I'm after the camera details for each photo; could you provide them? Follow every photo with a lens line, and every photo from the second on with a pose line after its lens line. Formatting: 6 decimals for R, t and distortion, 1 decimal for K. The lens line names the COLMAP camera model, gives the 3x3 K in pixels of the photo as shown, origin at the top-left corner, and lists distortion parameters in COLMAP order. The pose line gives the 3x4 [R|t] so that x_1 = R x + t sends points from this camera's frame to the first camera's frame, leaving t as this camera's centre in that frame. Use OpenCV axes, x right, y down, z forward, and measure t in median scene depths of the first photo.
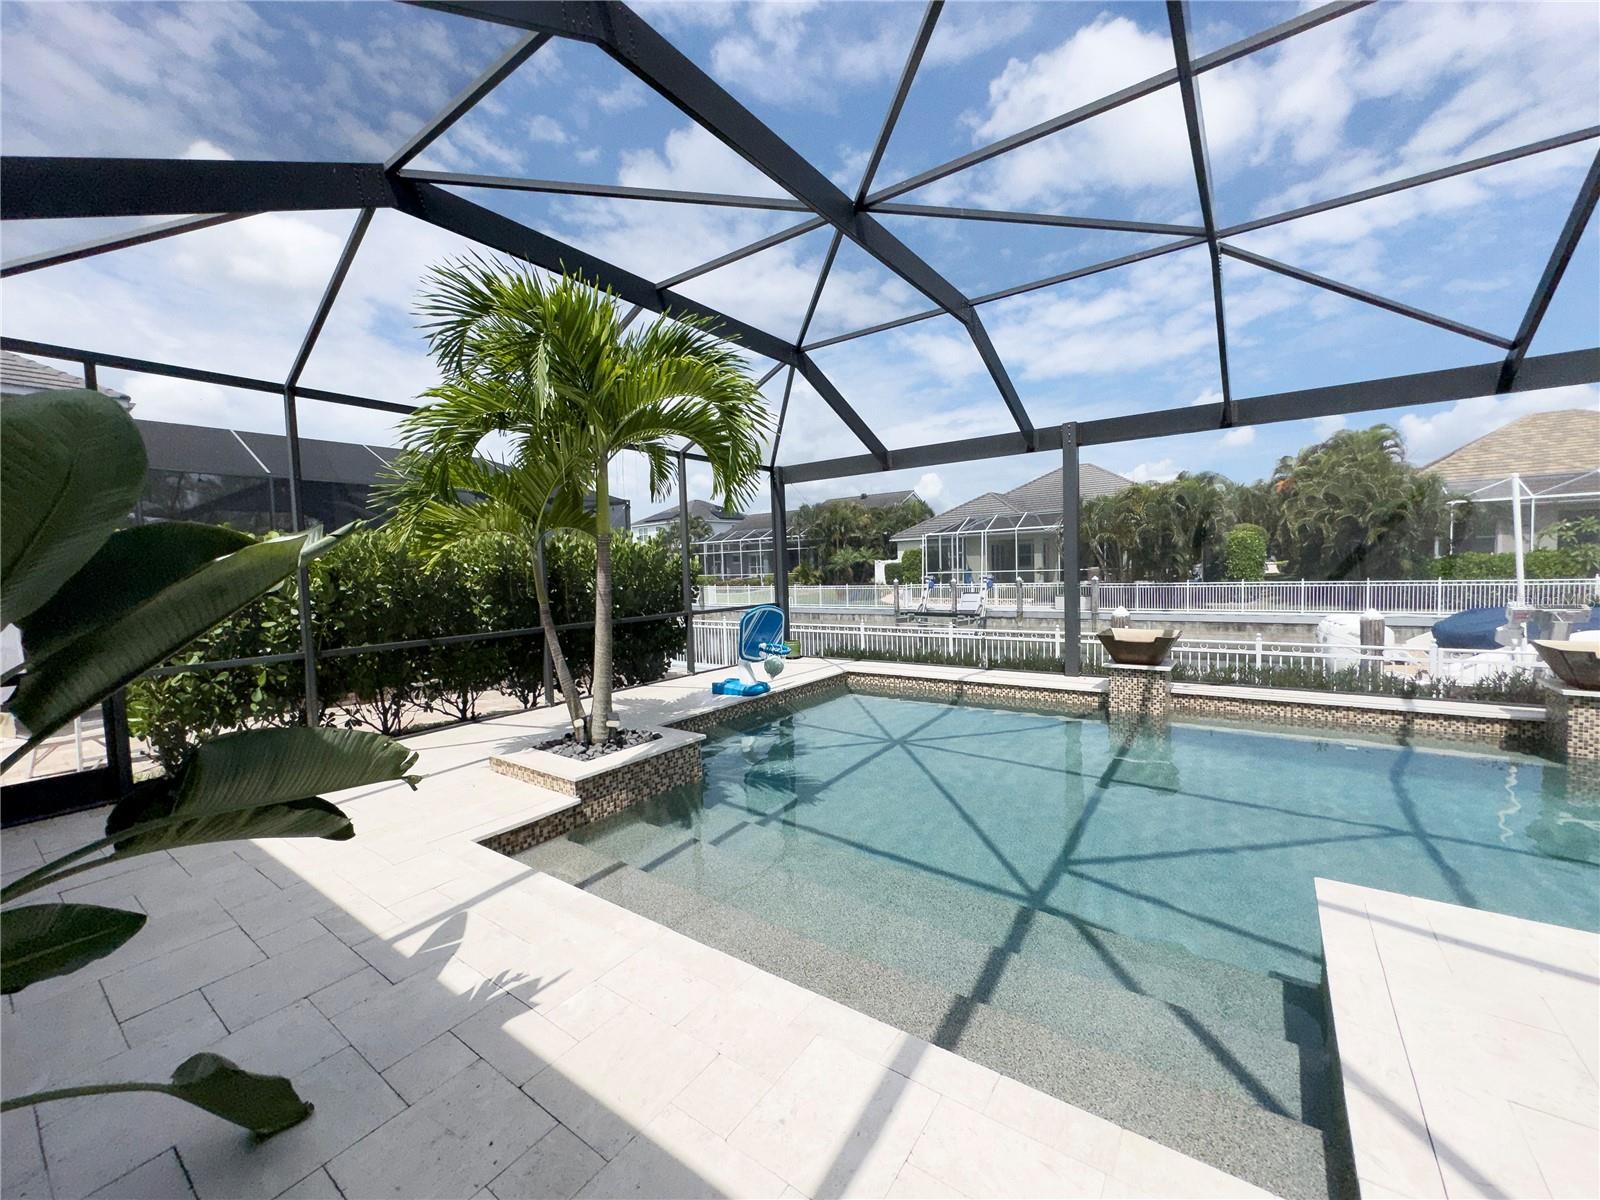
lens RADIAL K [[637.7, 0, 803.8], [0, 637.7, 601.2], [0, 0, 1]] dist [-0.003190, 0.000938]
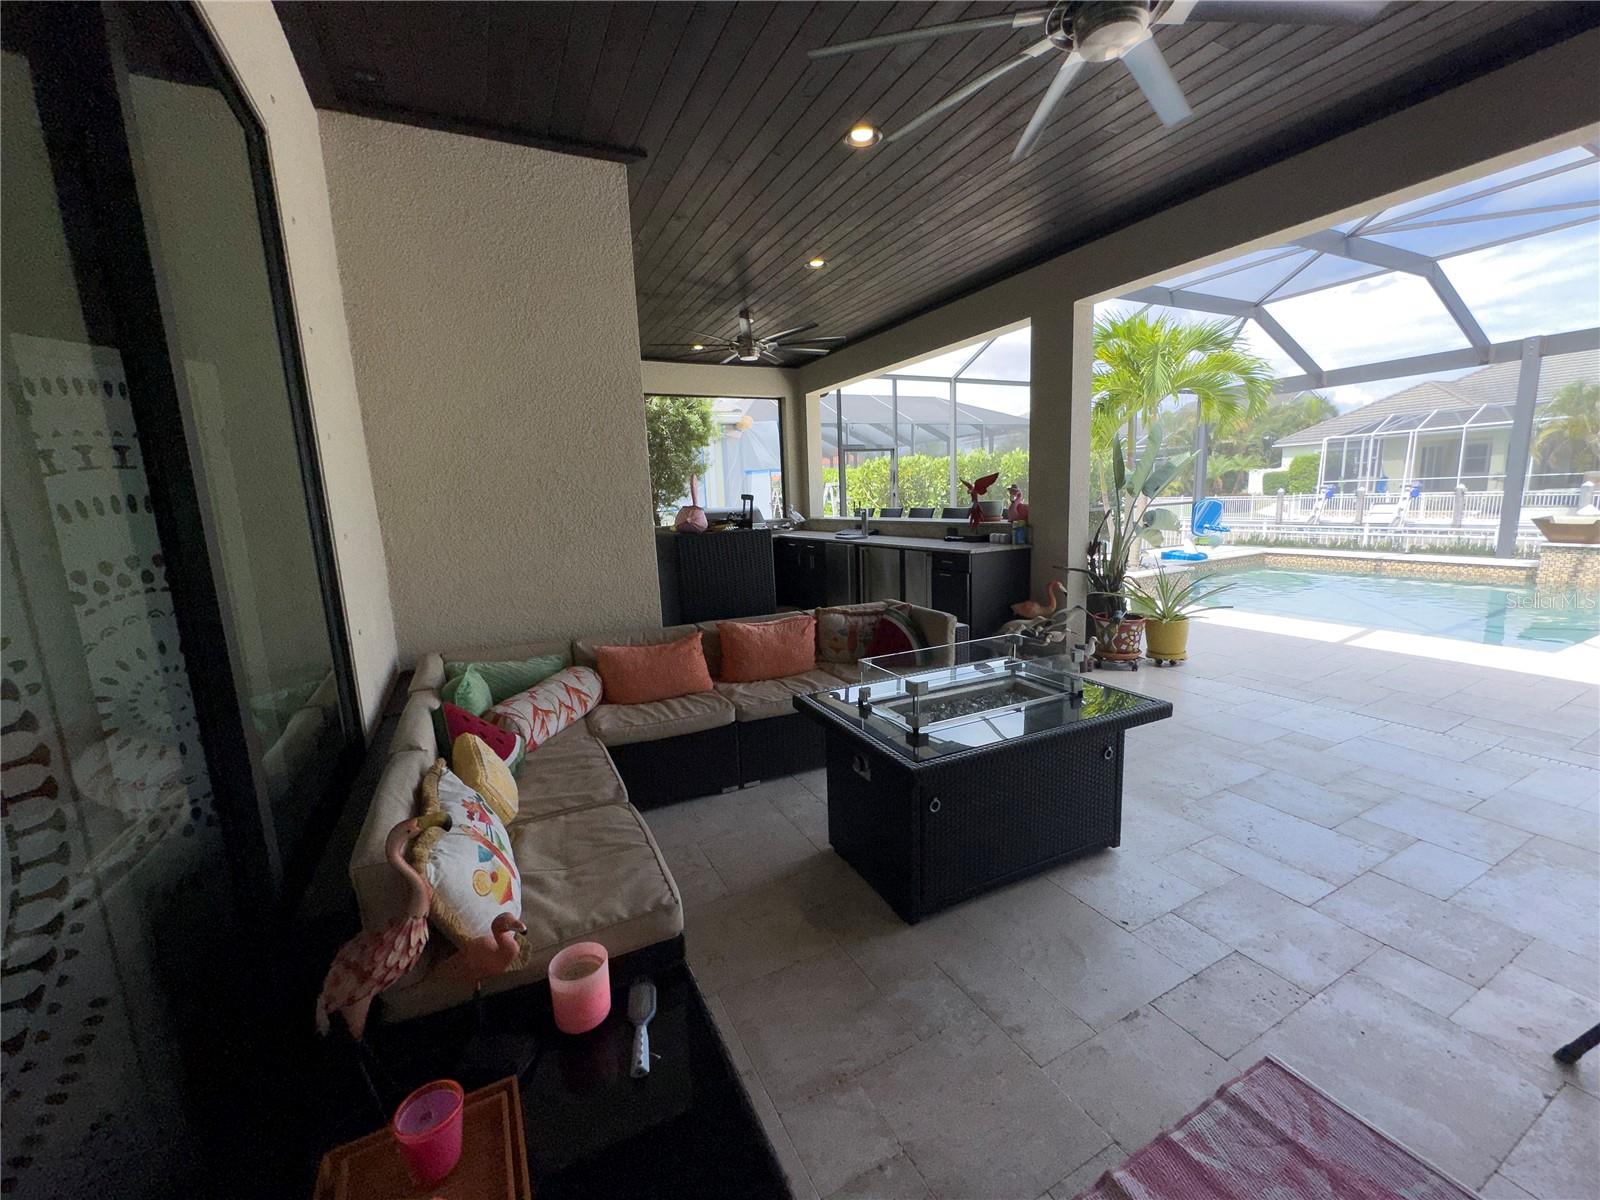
lens RADIAL K [[637.7, 0, 802.0], [0, 637.7, 601.1], [0, 0, 1]] dist [-0.003190, 0.000938]
pose [[0.889933, 0.069098, -0.450827, -0.047021], [-0.010249, 0.991237, 0.131696, 0.012511], [0.455976, -0.112580, 0.882843, -0.151749]]
